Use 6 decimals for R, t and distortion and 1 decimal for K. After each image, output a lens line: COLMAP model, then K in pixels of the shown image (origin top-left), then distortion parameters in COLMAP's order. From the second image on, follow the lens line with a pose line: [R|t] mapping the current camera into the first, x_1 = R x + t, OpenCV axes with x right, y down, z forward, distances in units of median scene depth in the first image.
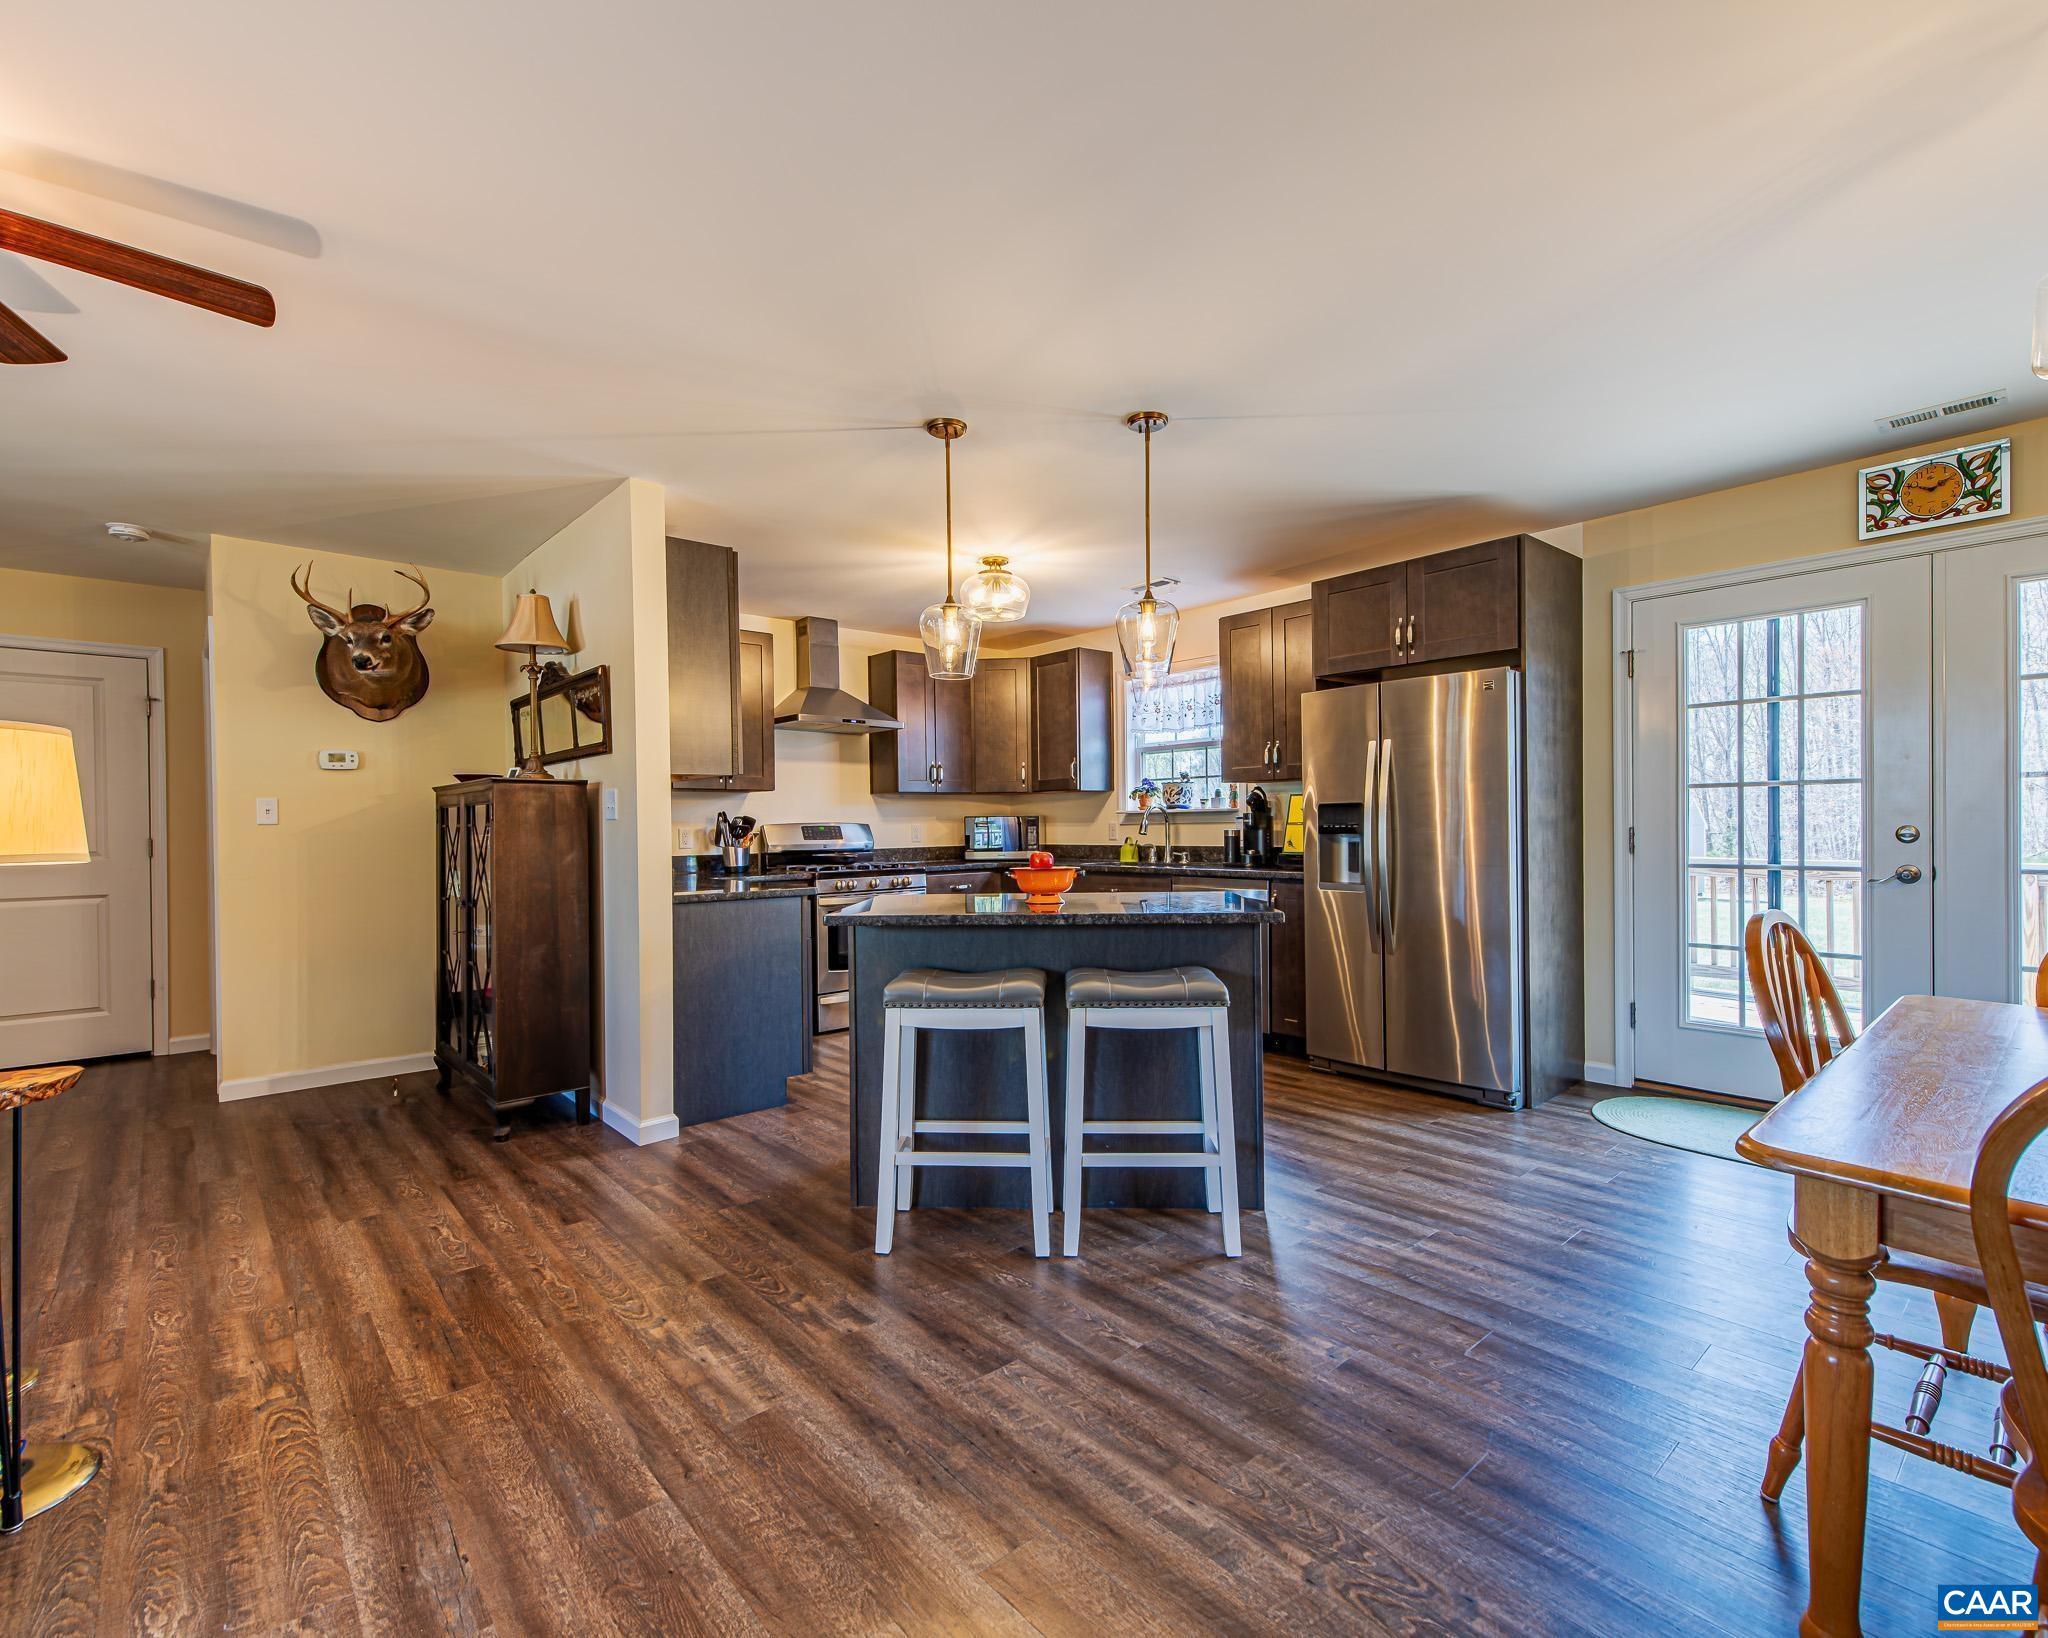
lens RADIAL K [[961.7, 0, 1010.0], [0, 961.7, 832.8], [0, 0, 1]] dist [0.018651, -0.006983]
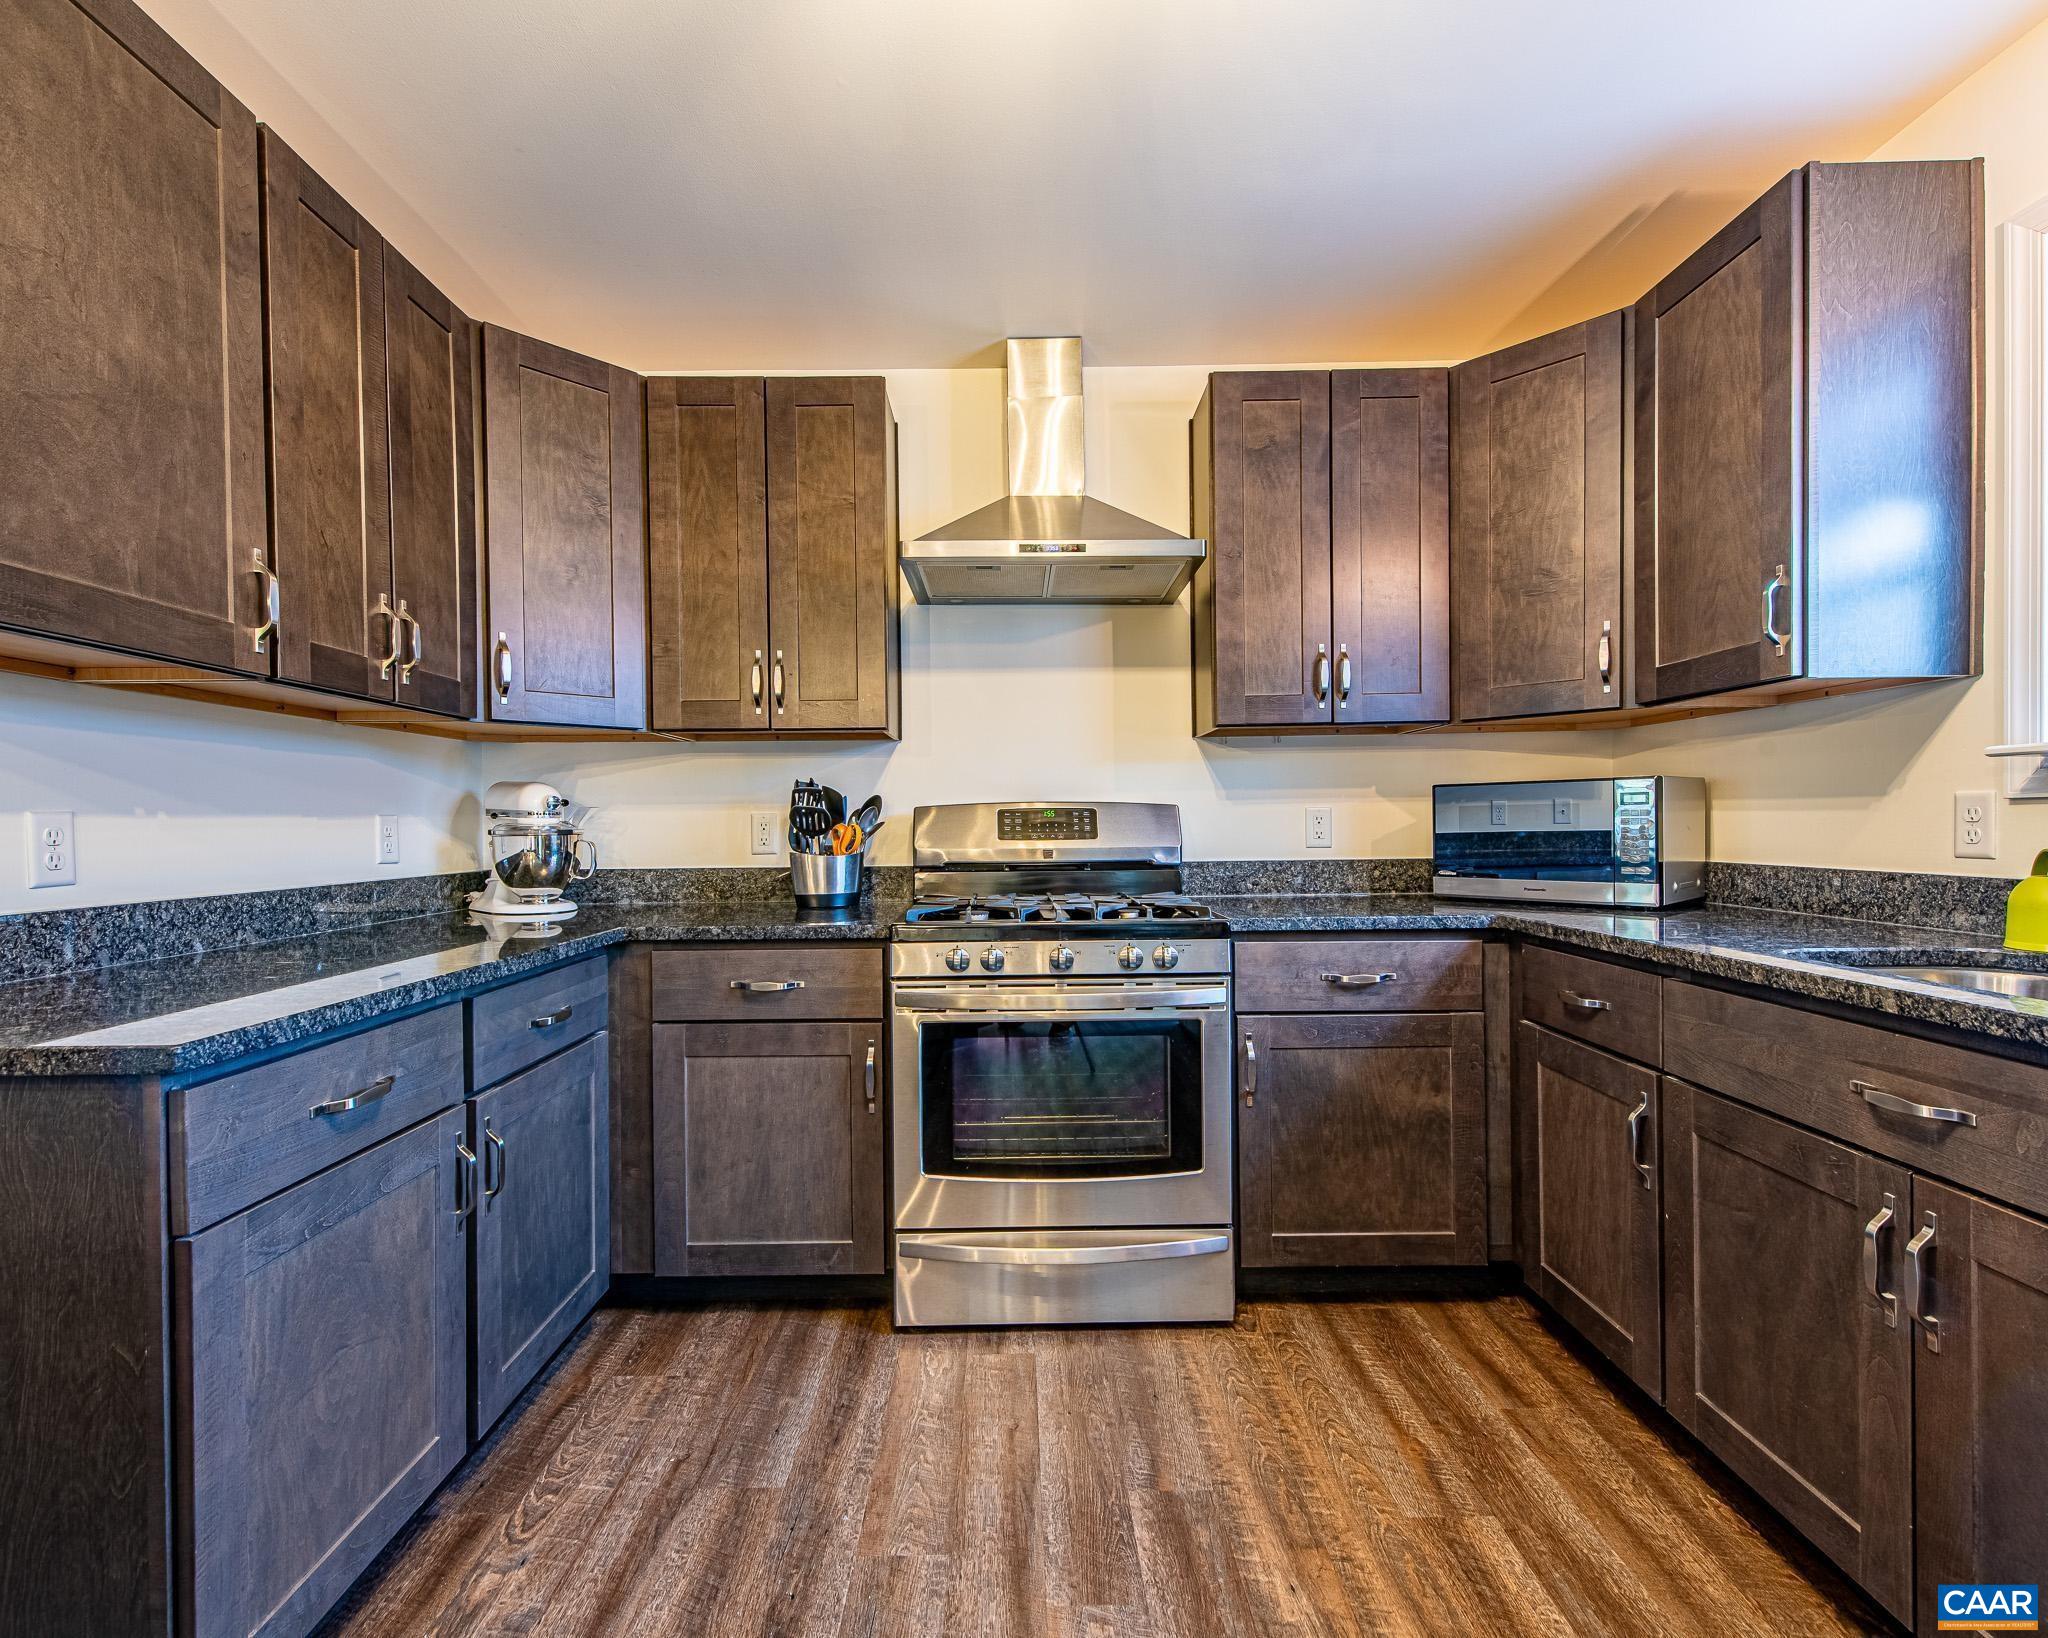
lens RADIAL K [[961.7, 0, 1017.5], [0, 961.7, 830.8], [0, 0, 1]] dist [0.018651, -0.006983]
pose [[0.755581, 0.010538, -0.654971, 0.134930], [-0.004262, 0.999929, 0.011172, -0.003131], [0.655042, -0.005650, 0.755572, 1.004613]]
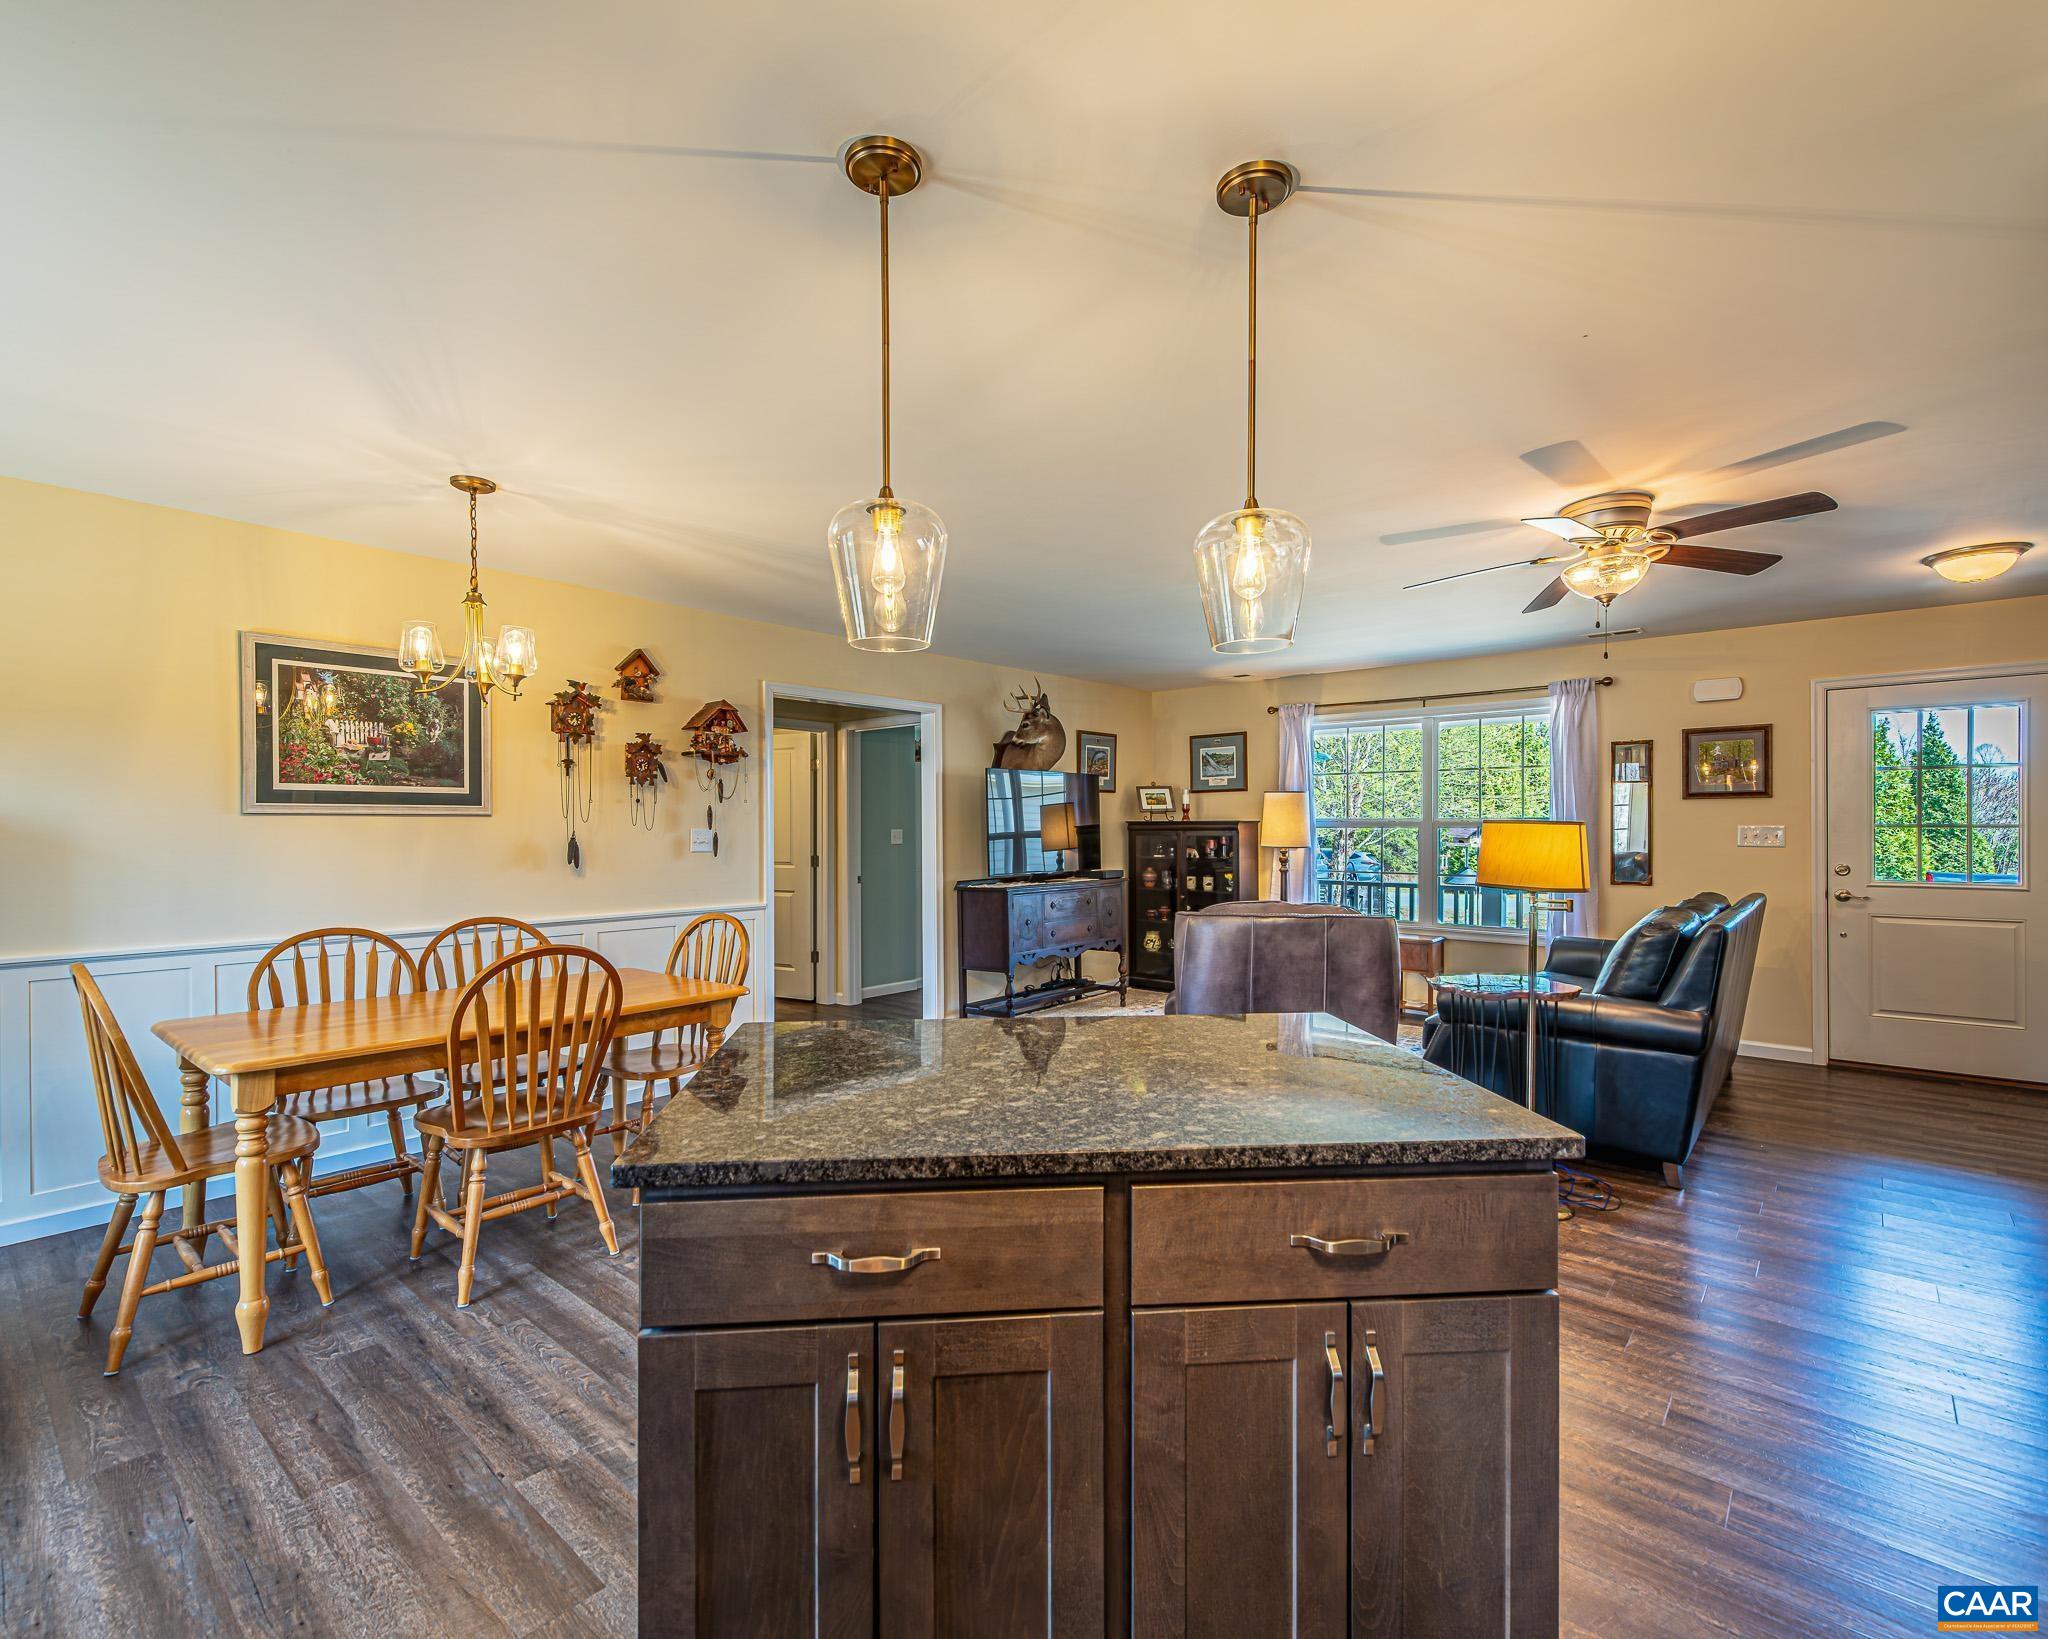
lens RADIAL K [[961.7, 0, 1006.5], [0, 961.7, 833.6], [0, 0, 1]] dist [0.018651, -0.006983]
pose [[-0.991363, 0.013635, -0.130432, 0.113792], [0.011603, 0.999799, 0.016323, -0.052608], [0.130629, 0.014669, -0.991323, 1.184667]]
